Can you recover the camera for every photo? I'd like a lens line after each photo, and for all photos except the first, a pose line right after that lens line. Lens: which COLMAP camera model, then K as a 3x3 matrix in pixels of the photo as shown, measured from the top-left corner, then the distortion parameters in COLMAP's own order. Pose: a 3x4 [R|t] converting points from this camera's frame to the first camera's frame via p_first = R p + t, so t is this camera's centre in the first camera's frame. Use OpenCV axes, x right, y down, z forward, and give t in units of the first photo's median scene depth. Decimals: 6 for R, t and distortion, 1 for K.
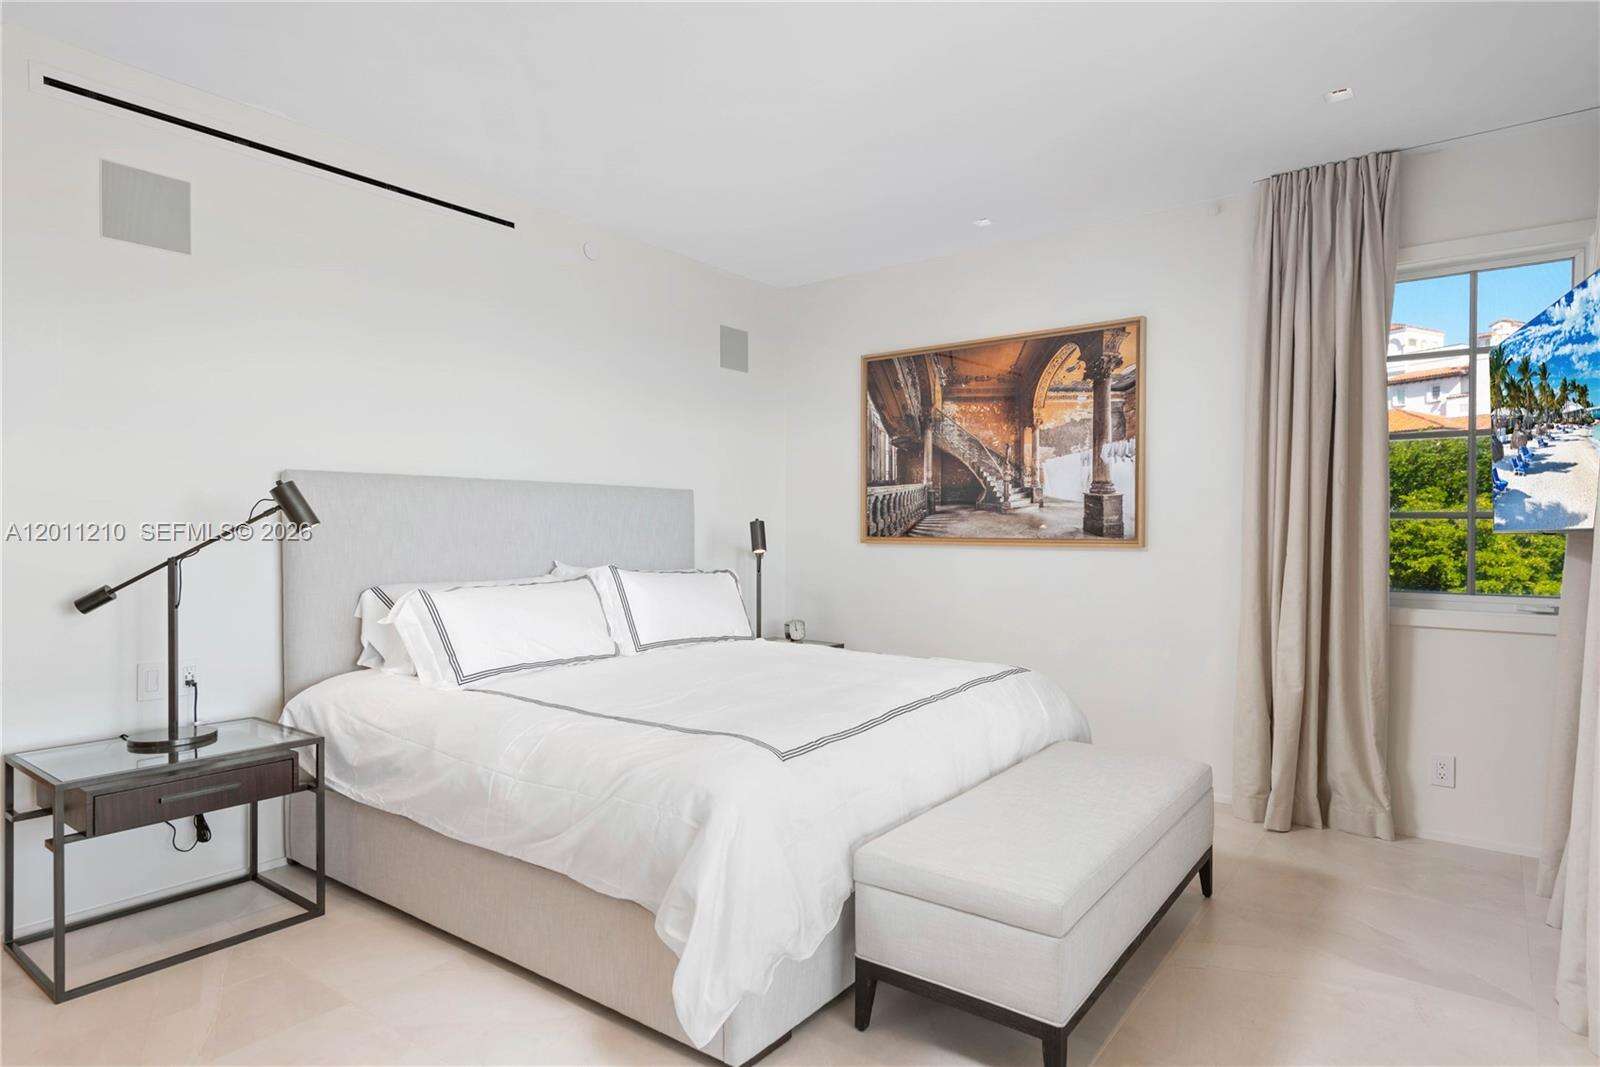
lens RADIAL K [[887.1, 0, 794.3], [0, 887.1, 536.7], [0, 0, 1]] dist [0.002852, 0.000176]
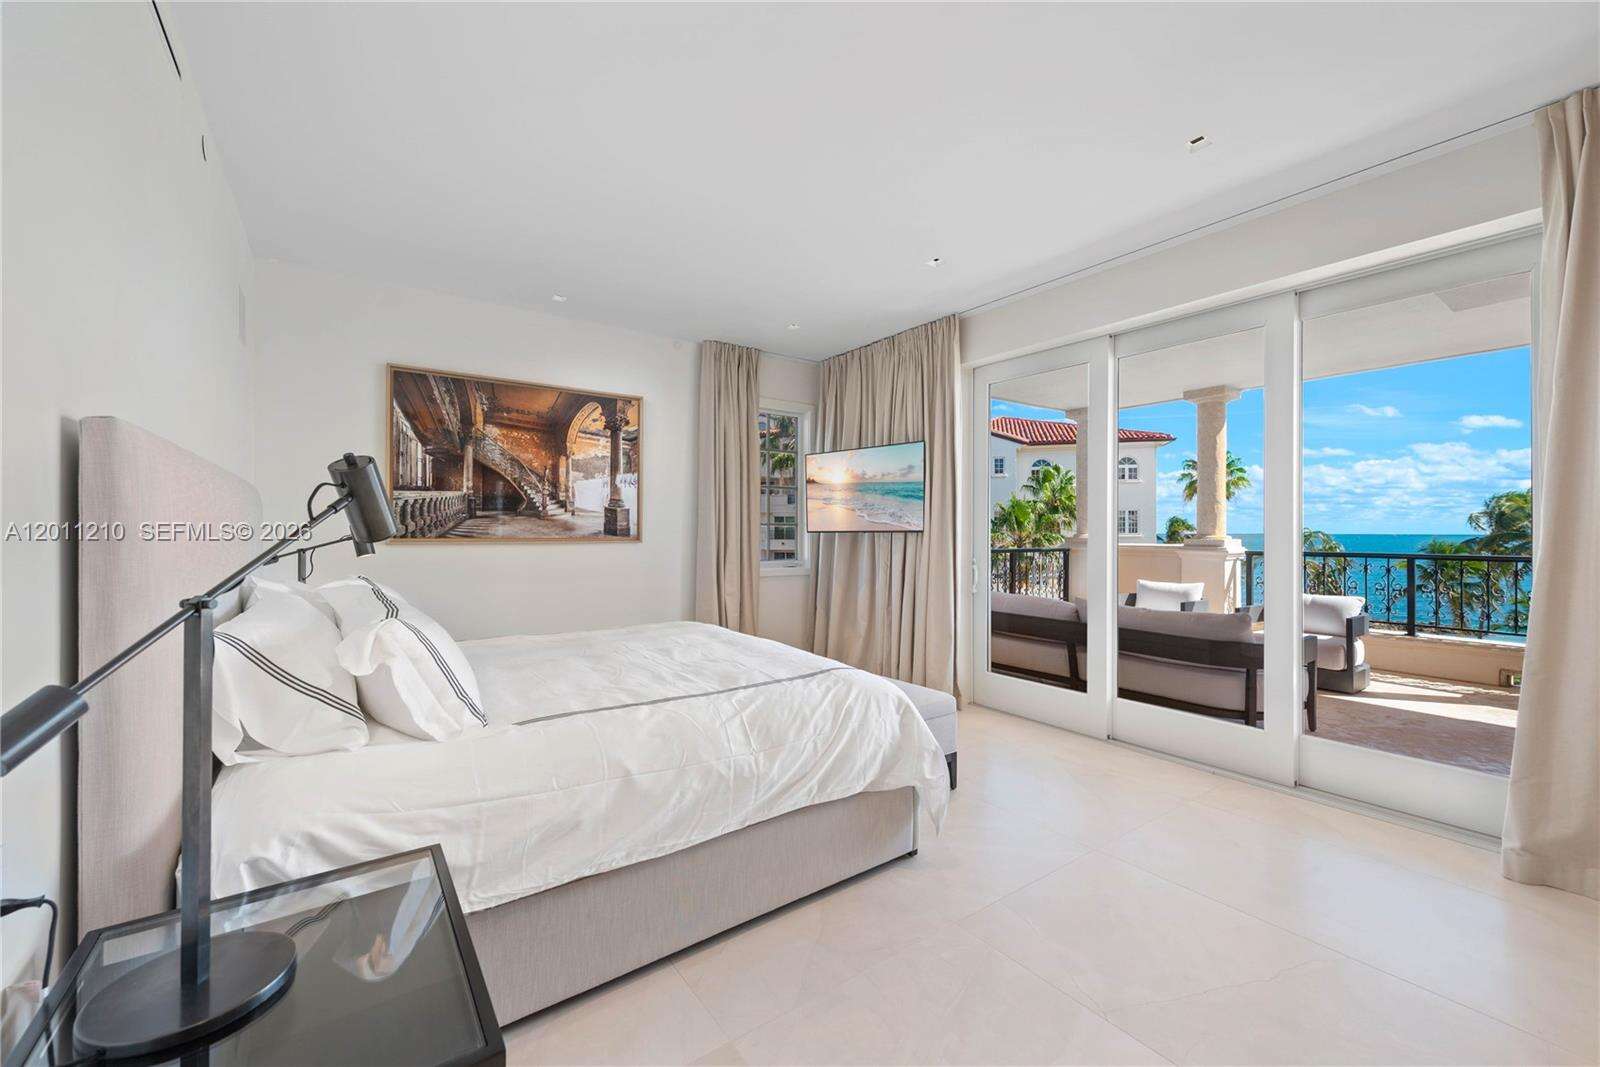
lens RADIAL K [[645.4, 0, 798.6], [0, 645.4, 526.9], [0, 0, 1]] dist [0.016340, -0.008505]
pose [[0.281795, 0.004001, 0.959466, -0.575434], [0.006362, 0.999962, -0.006038, -0.006529], [-0.959454, 0.007806, 0.281759, 0.370959]]
